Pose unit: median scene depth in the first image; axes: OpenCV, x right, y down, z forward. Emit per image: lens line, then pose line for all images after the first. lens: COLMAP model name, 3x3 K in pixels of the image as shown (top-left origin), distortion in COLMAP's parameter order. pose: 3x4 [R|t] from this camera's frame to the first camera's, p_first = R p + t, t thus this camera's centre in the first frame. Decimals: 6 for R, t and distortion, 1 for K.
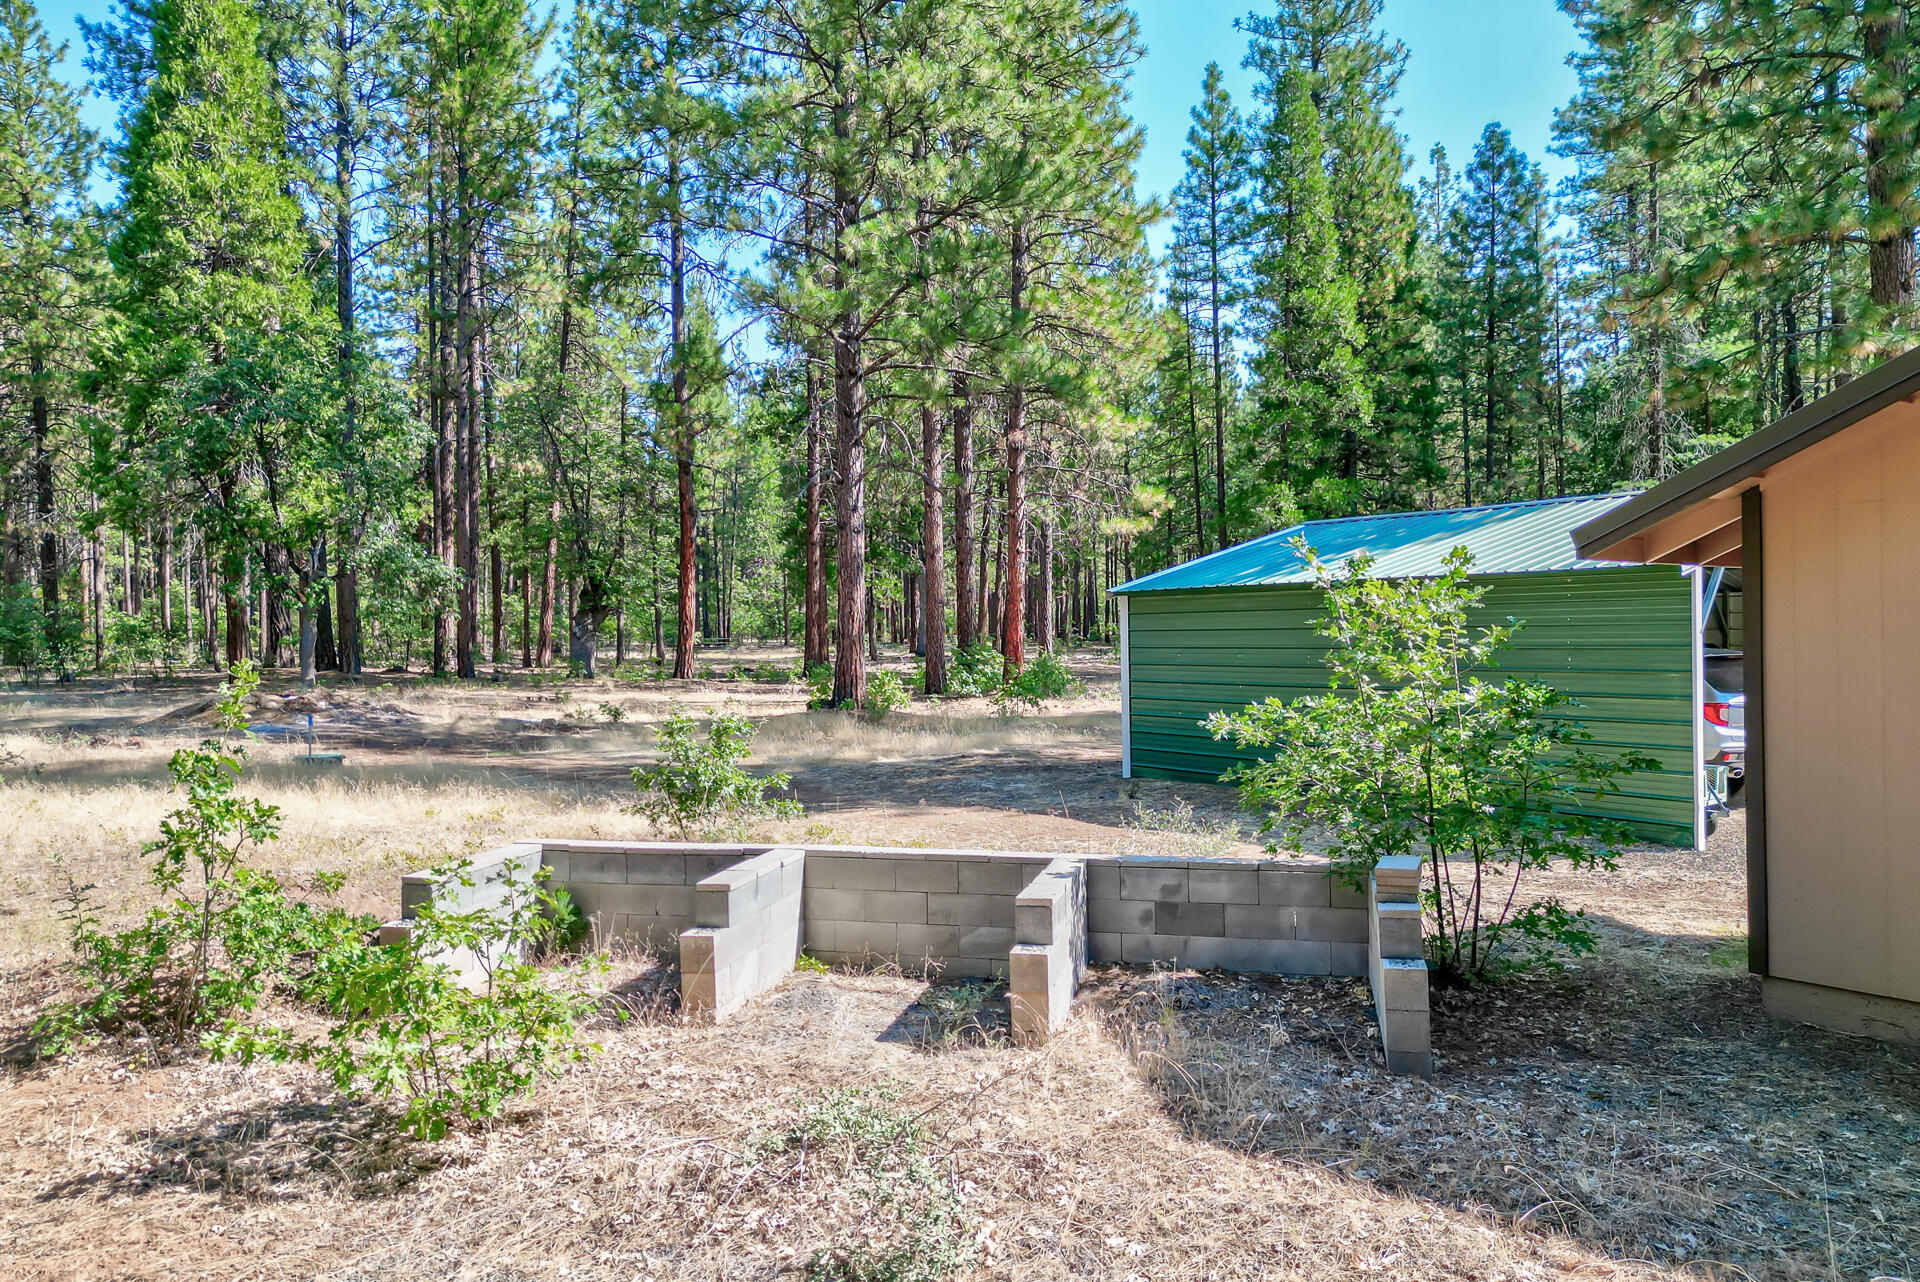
lens RADIAL K [[1347.7, 0, 950.7], [0, 1347.7, 639.7], [0, 0, 1]] dist [0.048200, -0.040801]
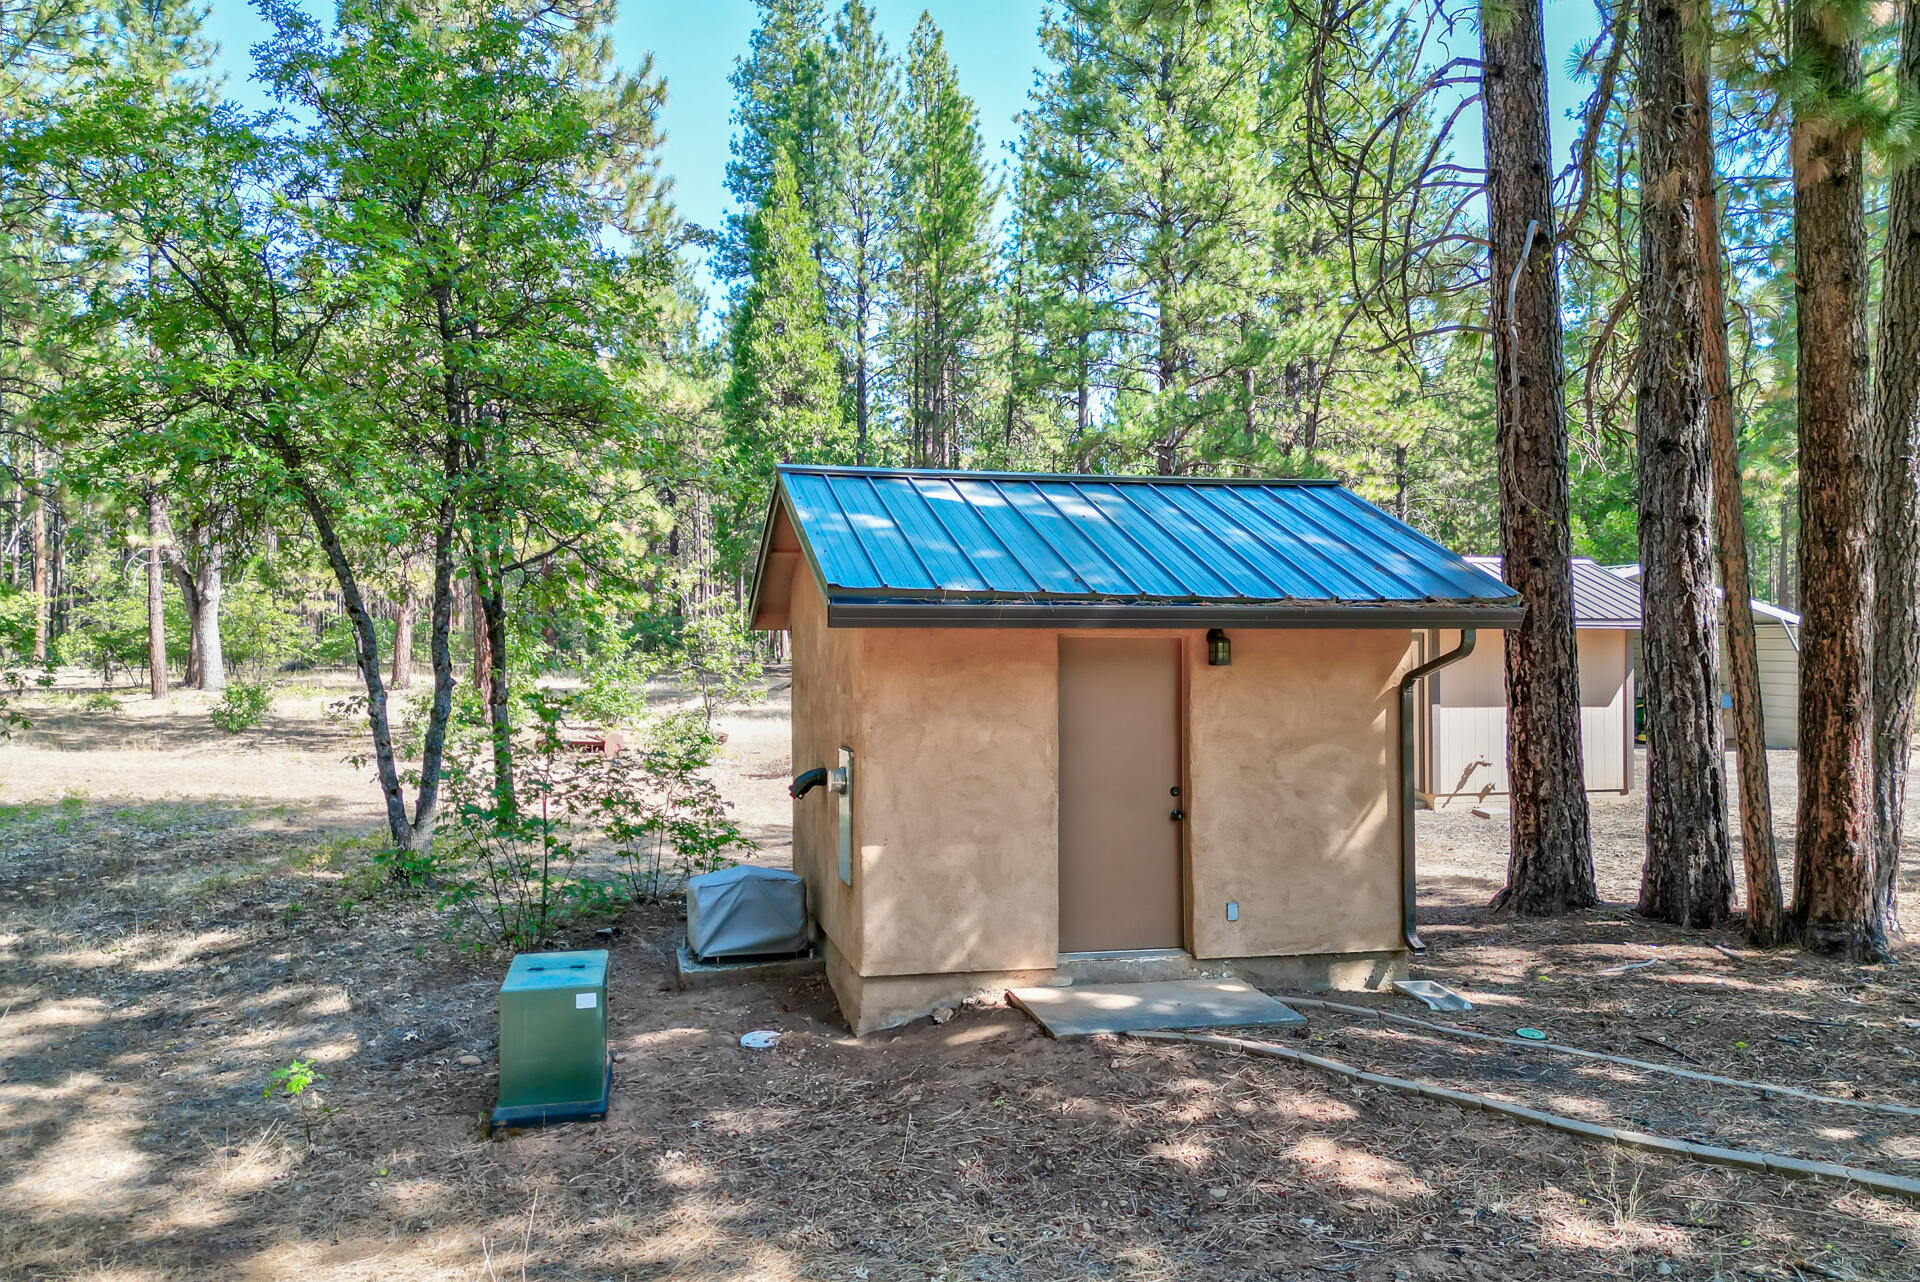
lens RADIAL K [[1347.7, 0, 961.2], [0, 1347.7, 639.8], [0, 0, 1]] dist [0.048200, -0.040801]
pose [[0.943263, 0.004895, -0.332010, 0.155618], [-0.003903, 0.999986, 0.003655, -0.010391], [0.332023, -0.002152, 0.943269, -0.373550]]
